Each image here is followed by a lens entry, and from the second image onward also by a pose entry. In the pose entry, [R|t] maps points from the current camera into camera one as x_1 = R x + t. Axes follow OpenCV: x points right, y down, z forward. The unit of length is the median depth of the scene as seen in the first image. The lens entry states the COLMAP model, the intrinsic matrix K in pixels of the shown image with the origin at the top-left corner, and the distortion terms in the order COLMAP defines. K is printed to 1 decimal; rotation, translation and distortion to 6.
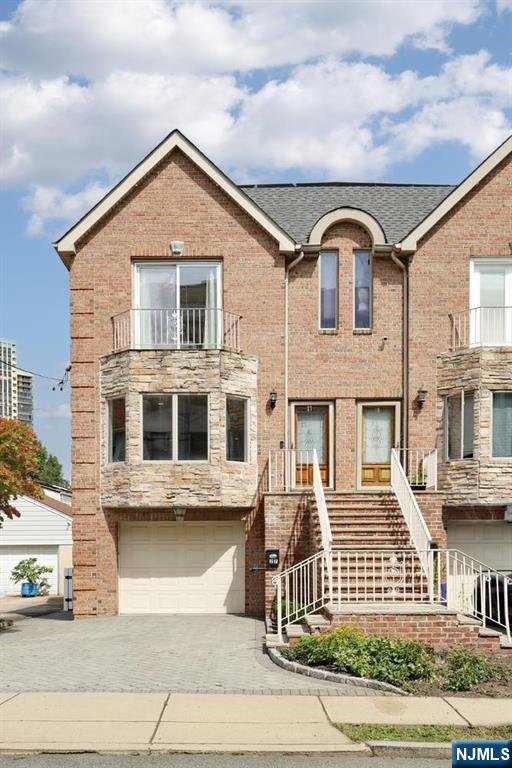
lens RADIAL K [[790.9, 0, 256.0], [0, 790.9, 384.0], [0, 0, 1]] dist [0.017308, -0.001437]
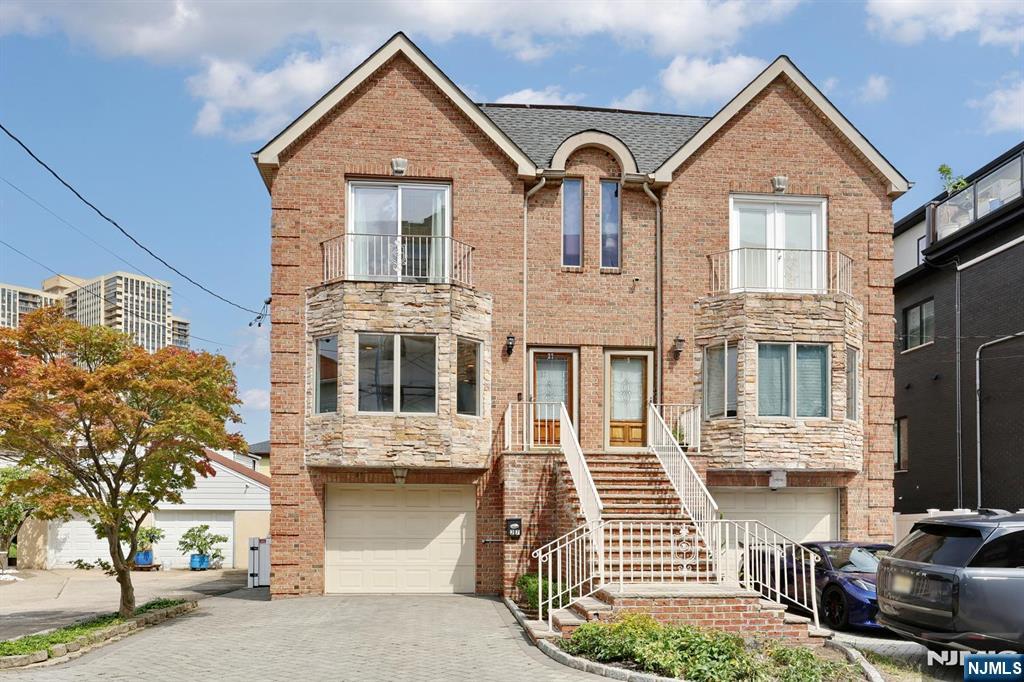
lens RADIAL K [[840.9, 0, 511.8], [0, 840.9, 331.7], [0, 0, 1]] dist [-0.009950, 0.000005]
pose [[0.994727, 0.031184, 0.097698, -0.066617], [-0.029950, 0.999452, -0.014073, 0.018583], [-0.098083, 0.011073, 0.995117, 0.086190]]
